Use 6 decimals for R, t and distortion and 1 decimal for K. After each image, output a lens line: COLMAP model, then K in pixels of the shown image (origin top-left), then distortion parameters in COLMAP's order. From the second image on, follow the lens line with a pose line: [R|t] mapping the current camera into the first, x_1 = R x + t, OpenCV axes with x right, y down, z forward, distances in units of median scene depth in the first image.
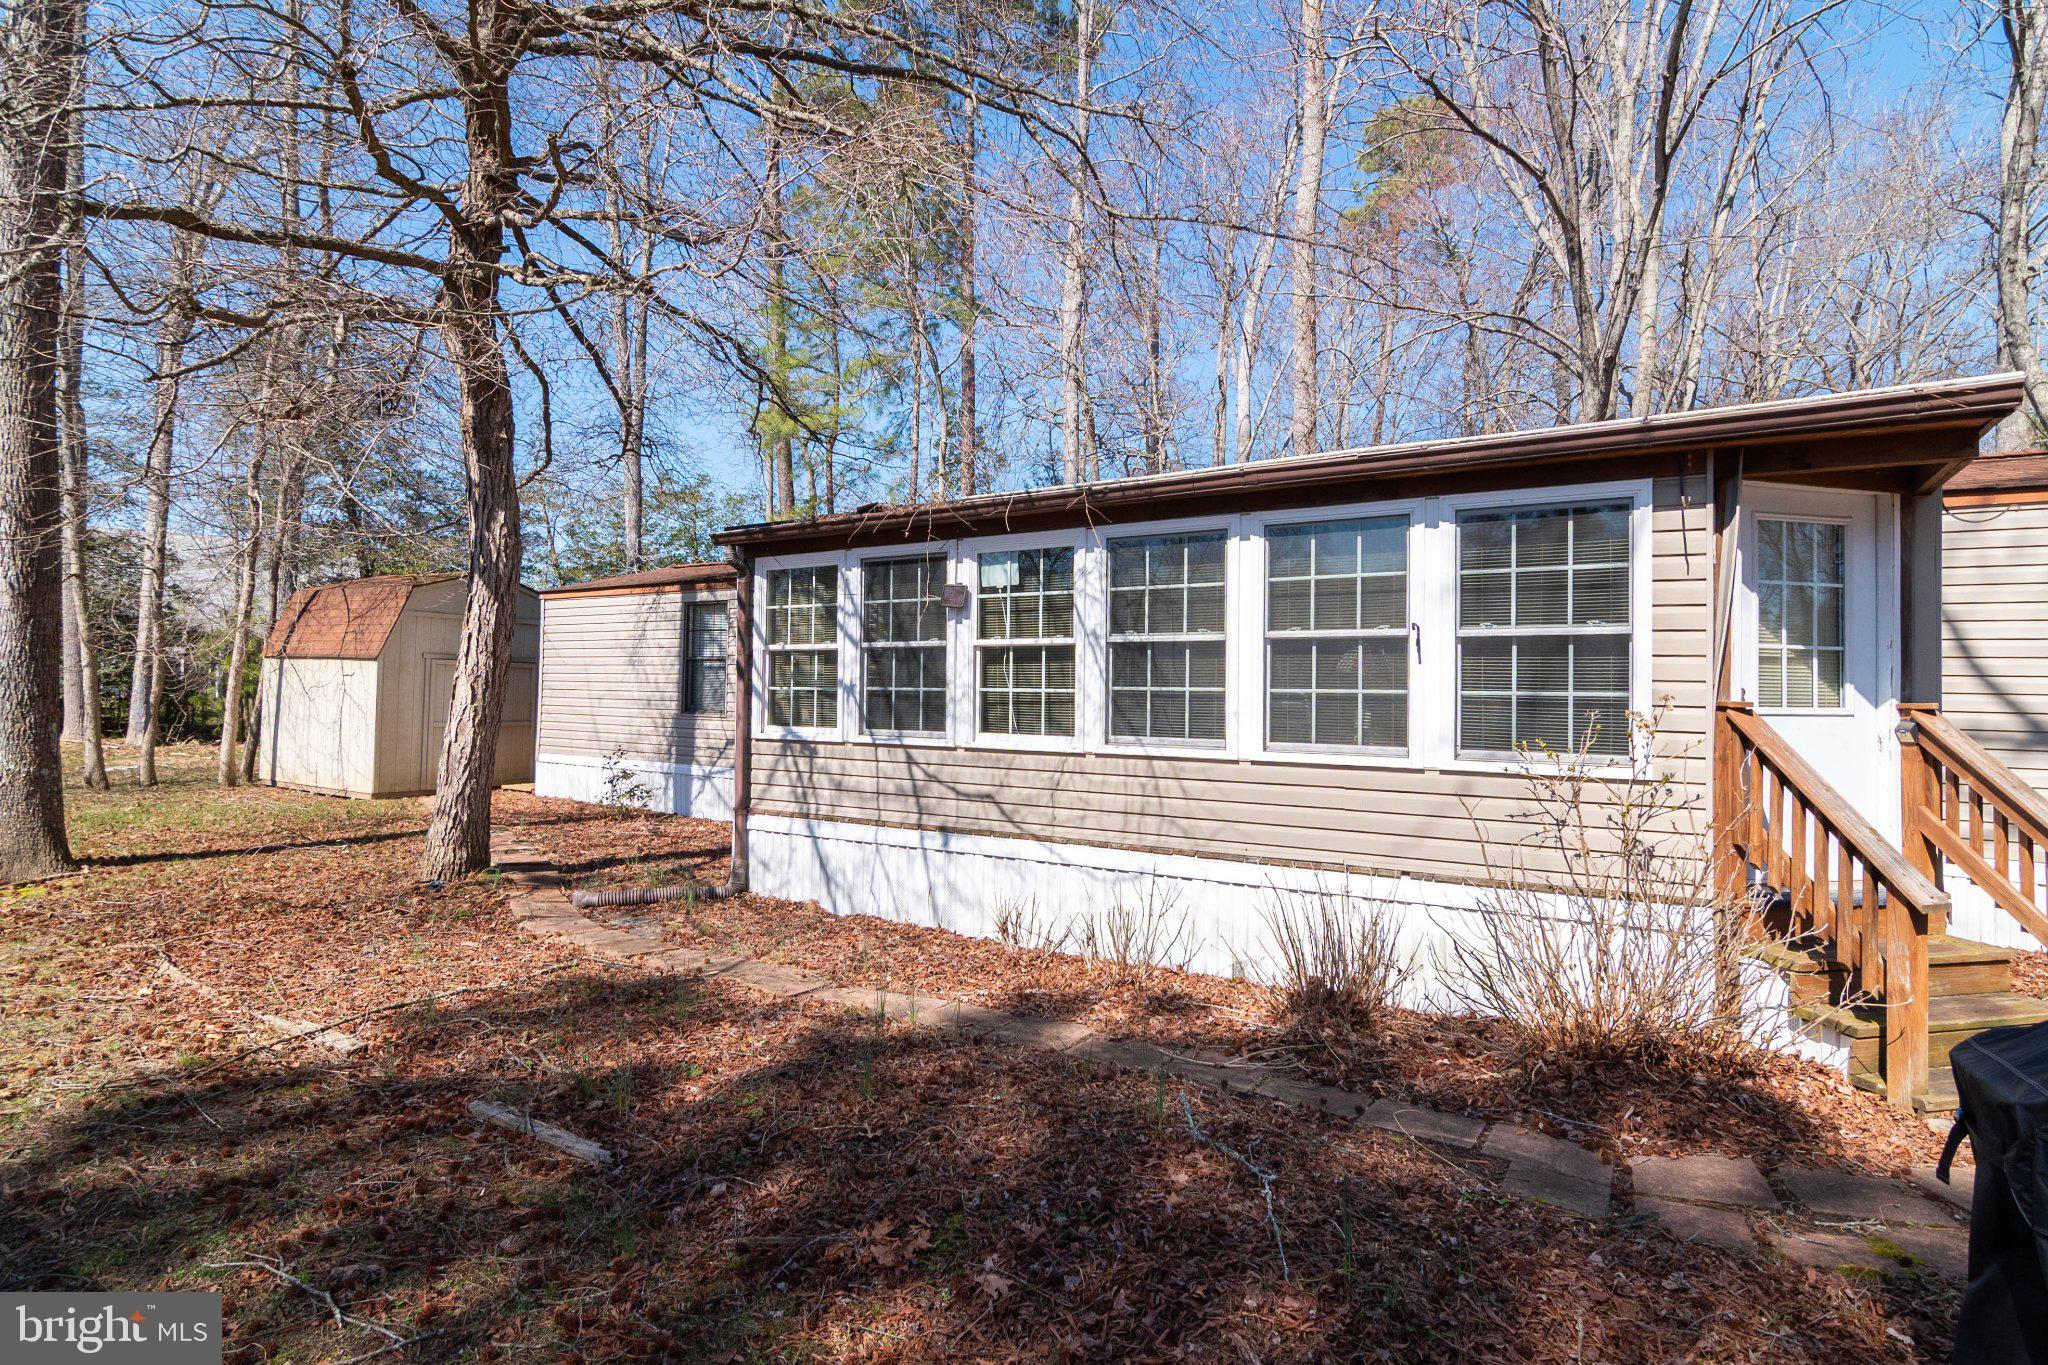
lens RADIAL K [[1044.1, 0, 1017.9], [0, 1044.1, 693.6], [0, 0, 1]] dist [-0.000780, -0.009752]
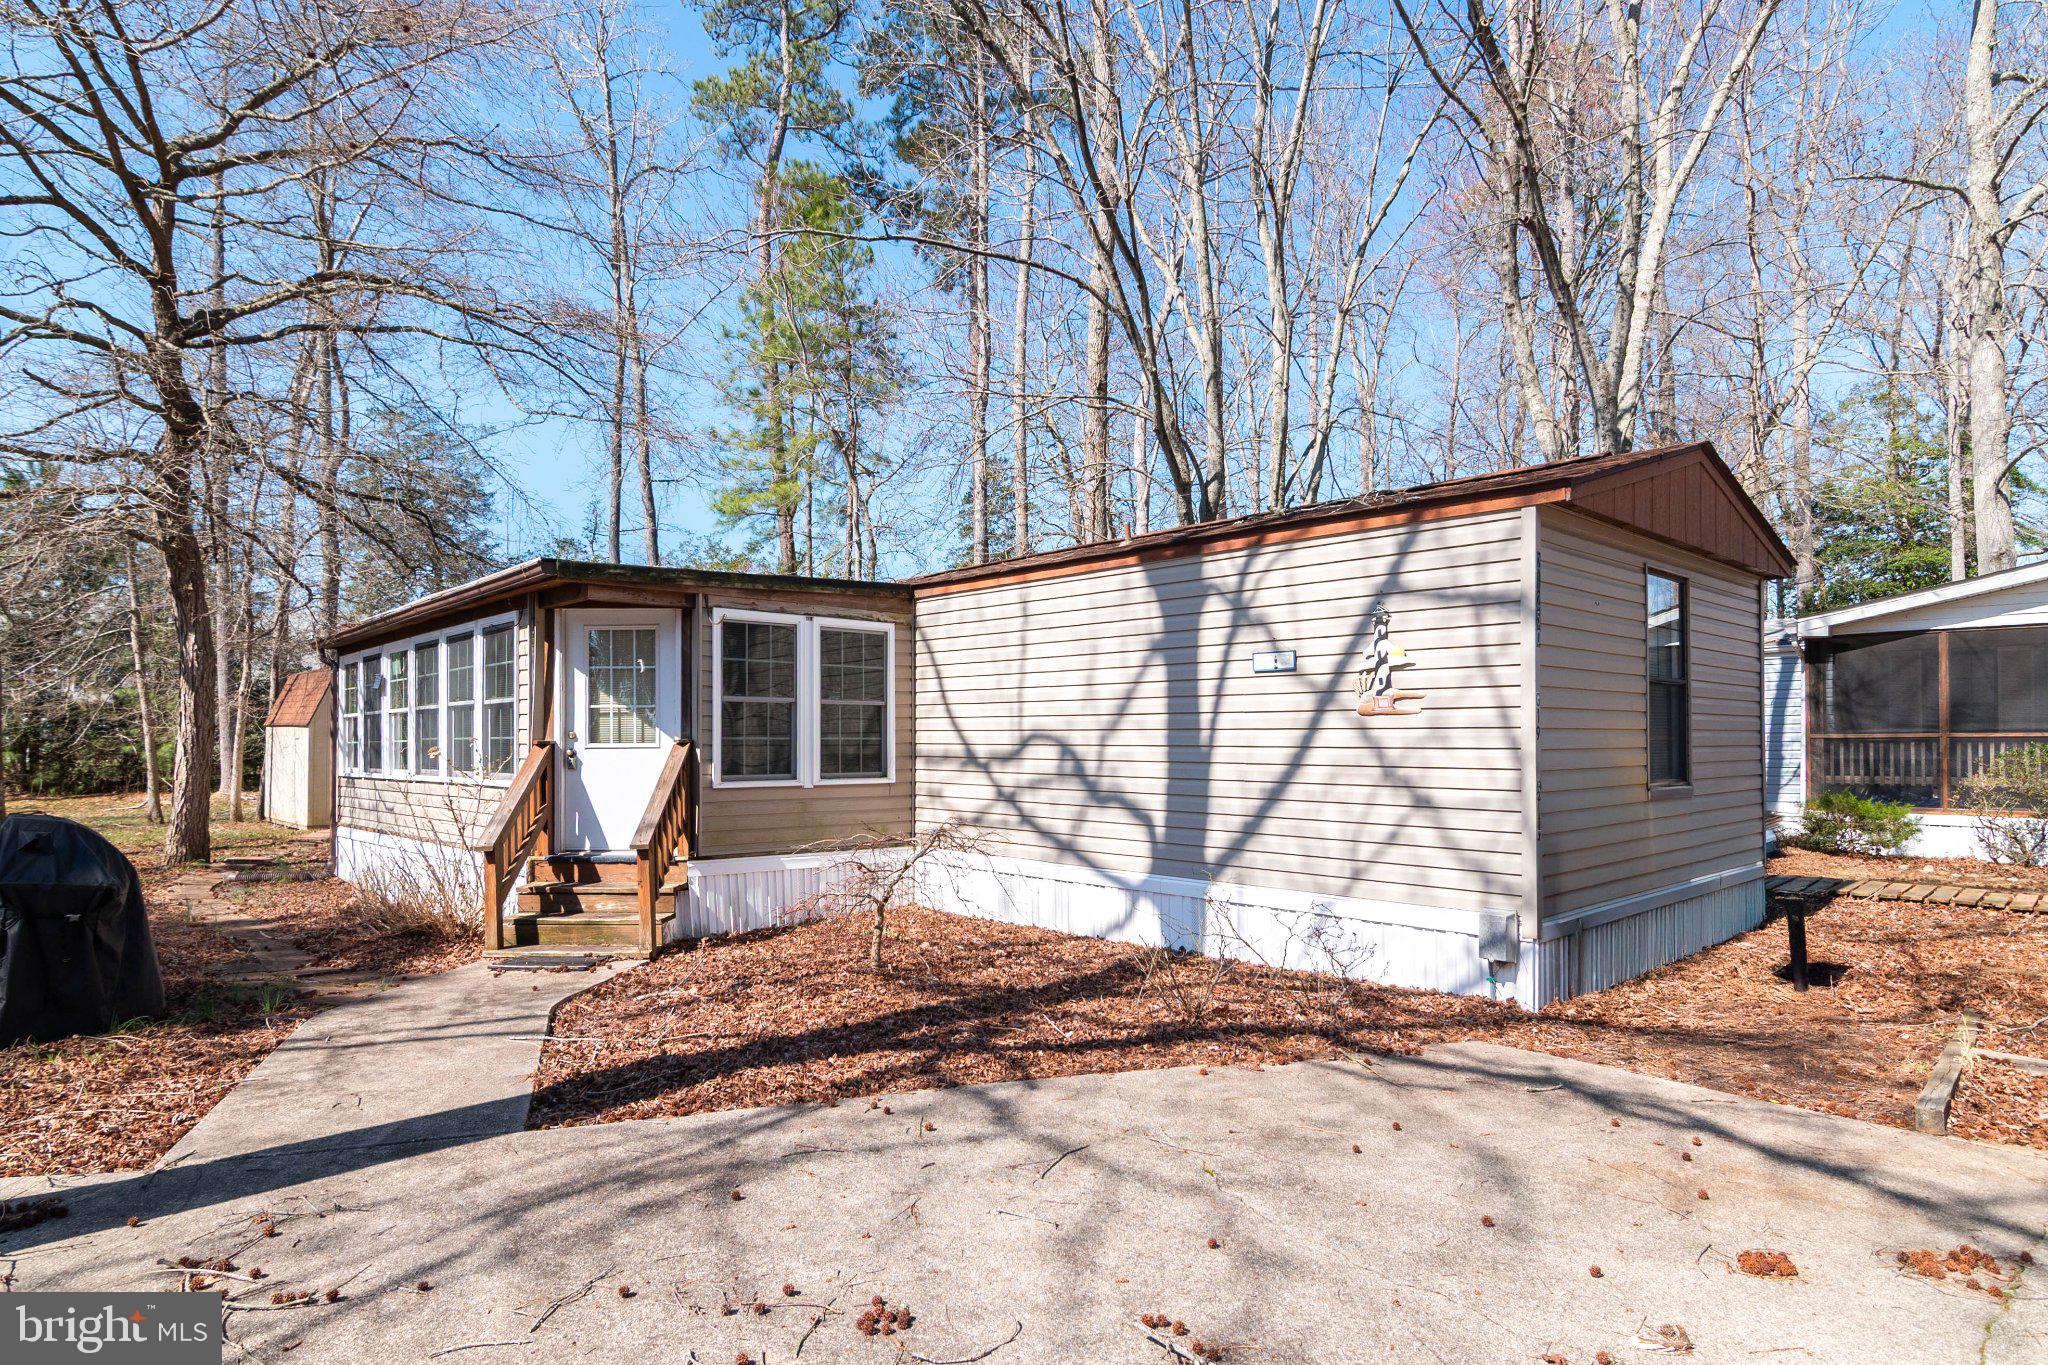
lens RADIAL K [[1180.0, 0, 1018.1], [0, 1180.0, 756.4], [0, 0, 1]] dist [-0.002998, -0.003576]
pose [[0.964661, -0.015968, -0.263011, 1.433200], [0.018388, 0.999808, 0.006742, 0.025925], [0.262852, -0.011339, 0.964769, -0.488456]]
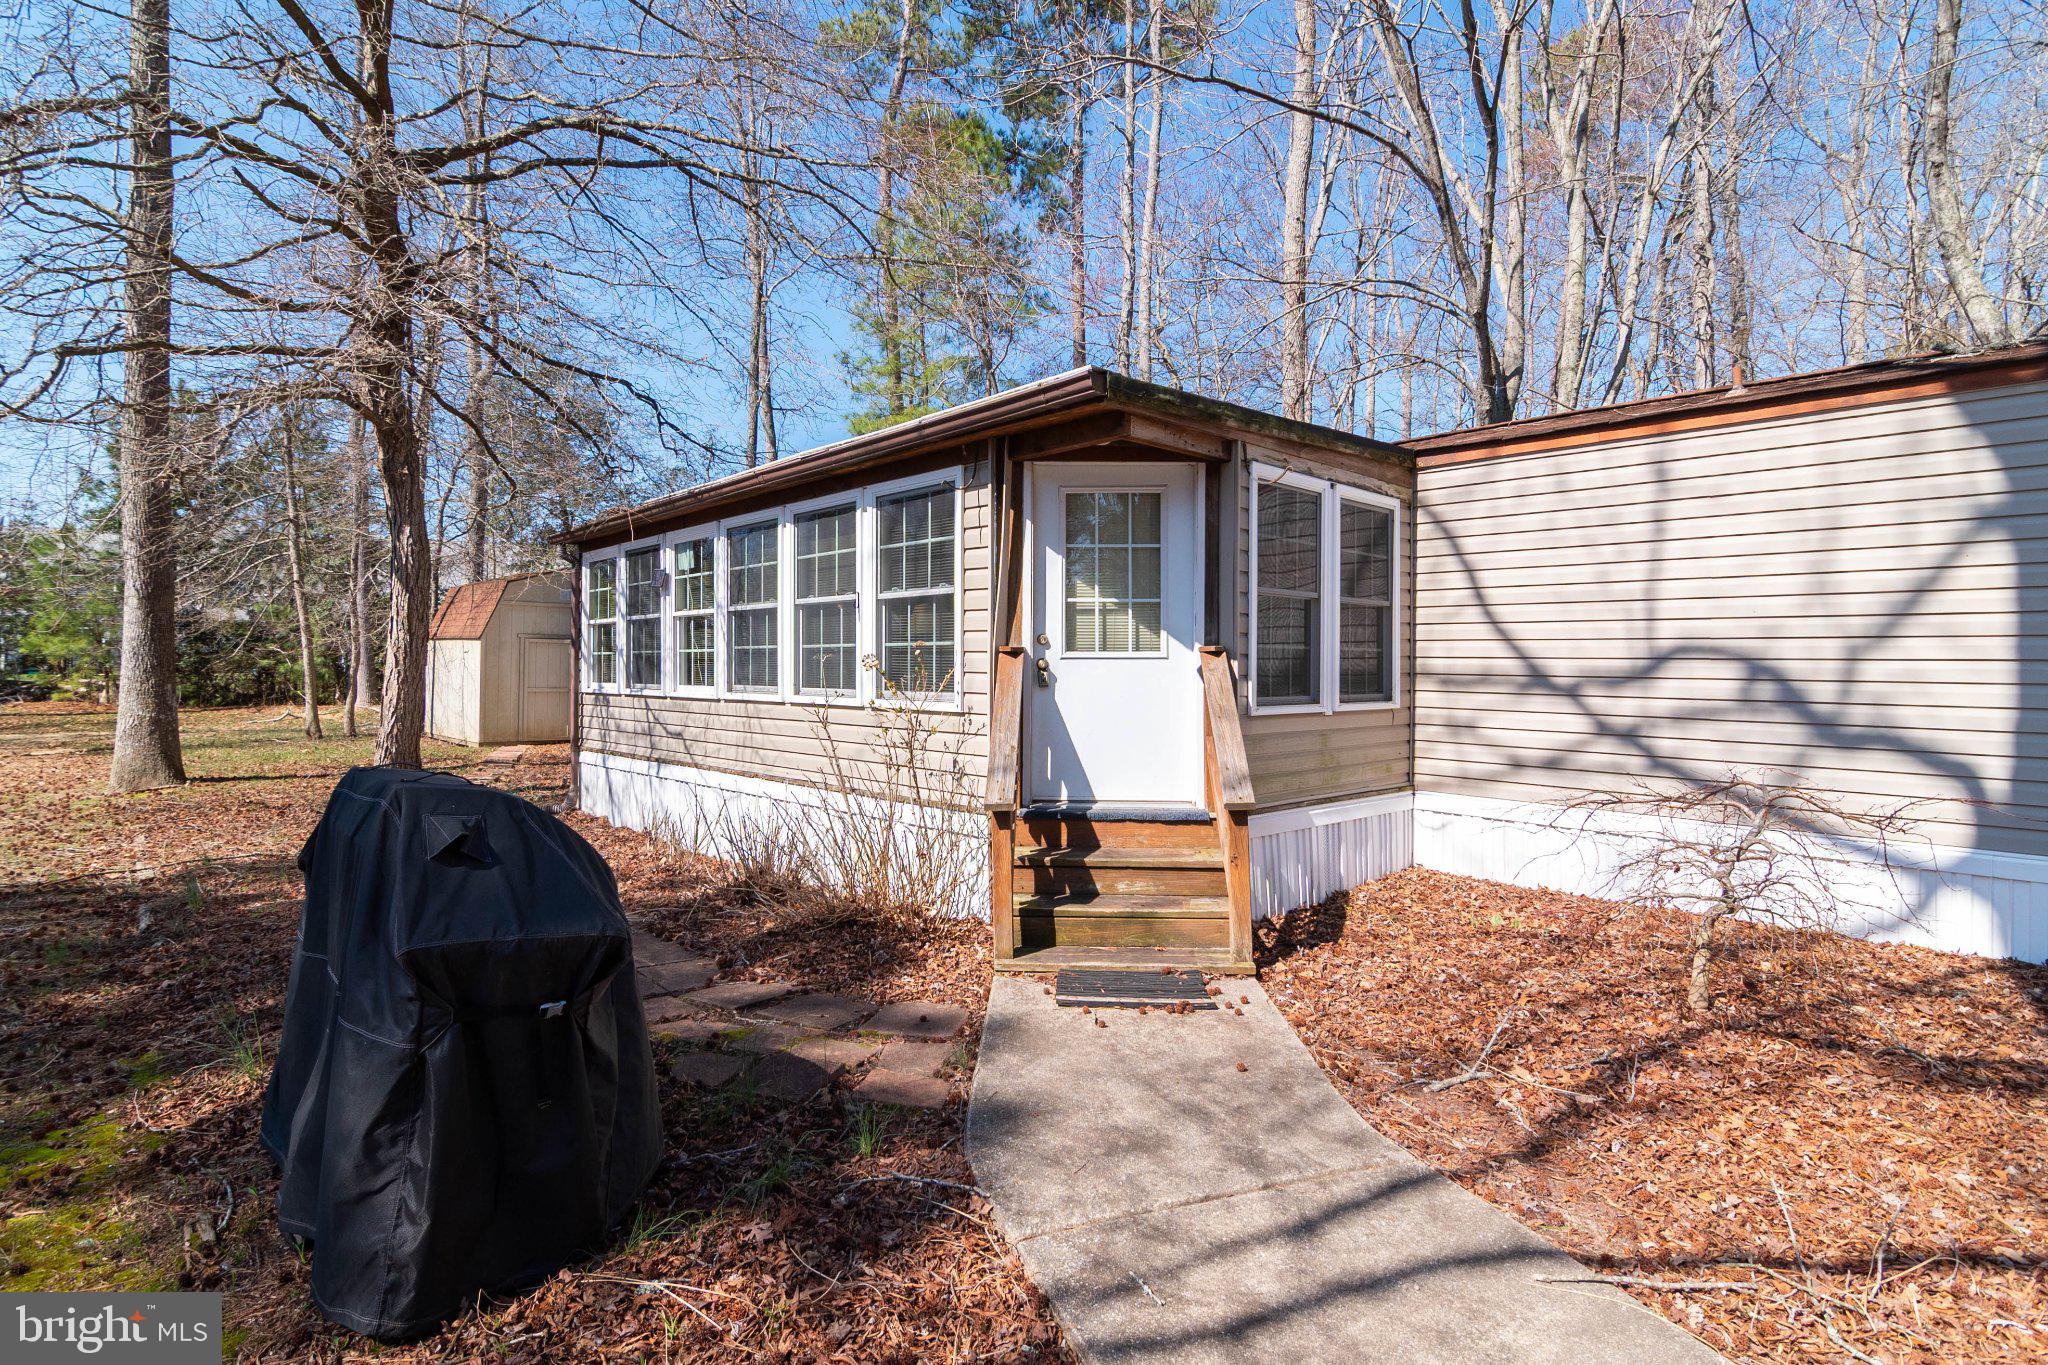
lens RADIAL K [[1014.4, 0, 1009.2], [0, 1014.4, 679.5], [0, 0, 1]] dist [-0.000672, -0.009186]
pose [[0.967076, -0.007482, -0.254378, 0.723191], [0.010156, 0.999906, 0.009198, 0.025629], [0.254285, -0.011479, 0.967061, -0.103151]]
